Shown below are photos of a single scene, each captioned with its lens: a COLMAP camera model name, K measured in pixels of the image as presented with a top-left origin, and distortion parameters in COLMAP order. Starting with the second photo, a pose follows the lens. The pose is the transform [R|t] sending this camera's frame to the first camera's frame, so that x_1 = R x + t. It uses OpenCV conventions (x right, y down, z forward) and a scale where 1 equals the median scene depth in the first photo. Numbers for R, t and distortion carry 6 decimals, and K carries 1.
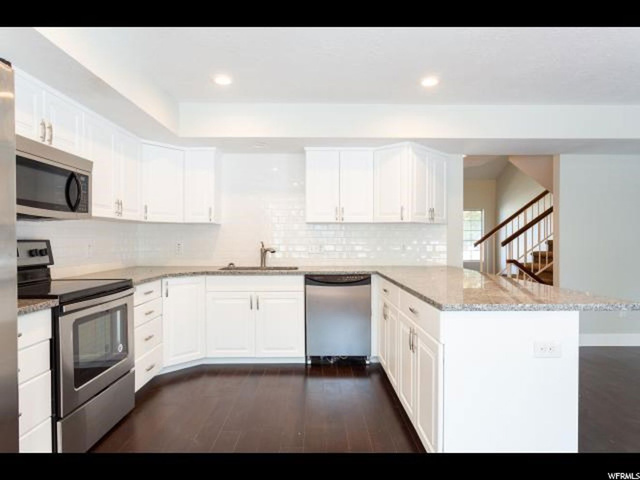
lens RADIAL K [[397.6, 0, 320.0], [0, 397.6, 242.1], [0, 0, 1]] dist [0.050018, 0.000156]
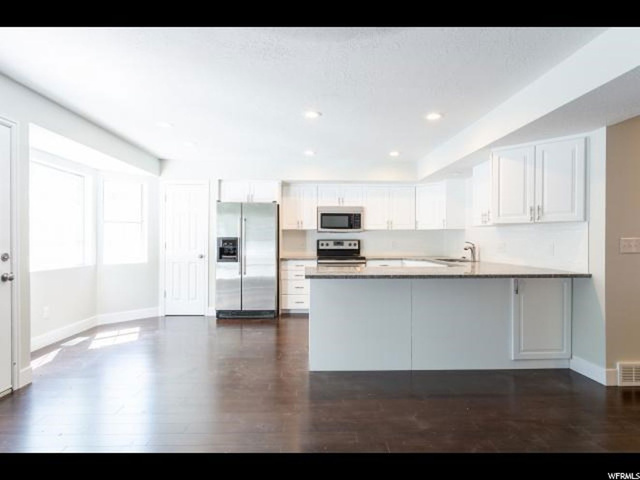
lens RADIAL K [[368.4, 0, 319.2], [0, 368.4, 240.2], [0, 0, 1]] dist [-0.004593, 0.001638]
pose [[0.014367, 0.002272, -0.999894, 1.651444], [-0.010540, 0.999942, 0.002121, -0.003880], [0.999841, 0.010509, 0.014390, 0.715177]]
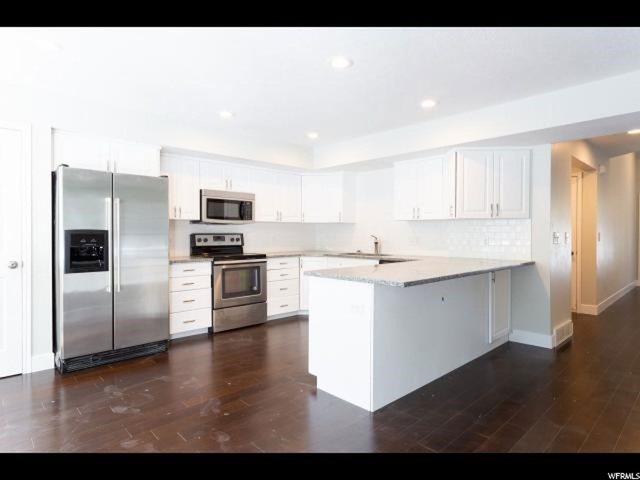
lens RADIAL K [[368.4, 0, 319.9], [0, 368.4, 237.7], [0, 0, 1]] dist [-0.004593, 0.001638]
pose [[0.672951, 0.008704, -0.739636, 1.004200], [-0.007888, 0.999958, 0.004590, 0.004117], [0.739645, 0.002745, 0.672992, 0.018618]]
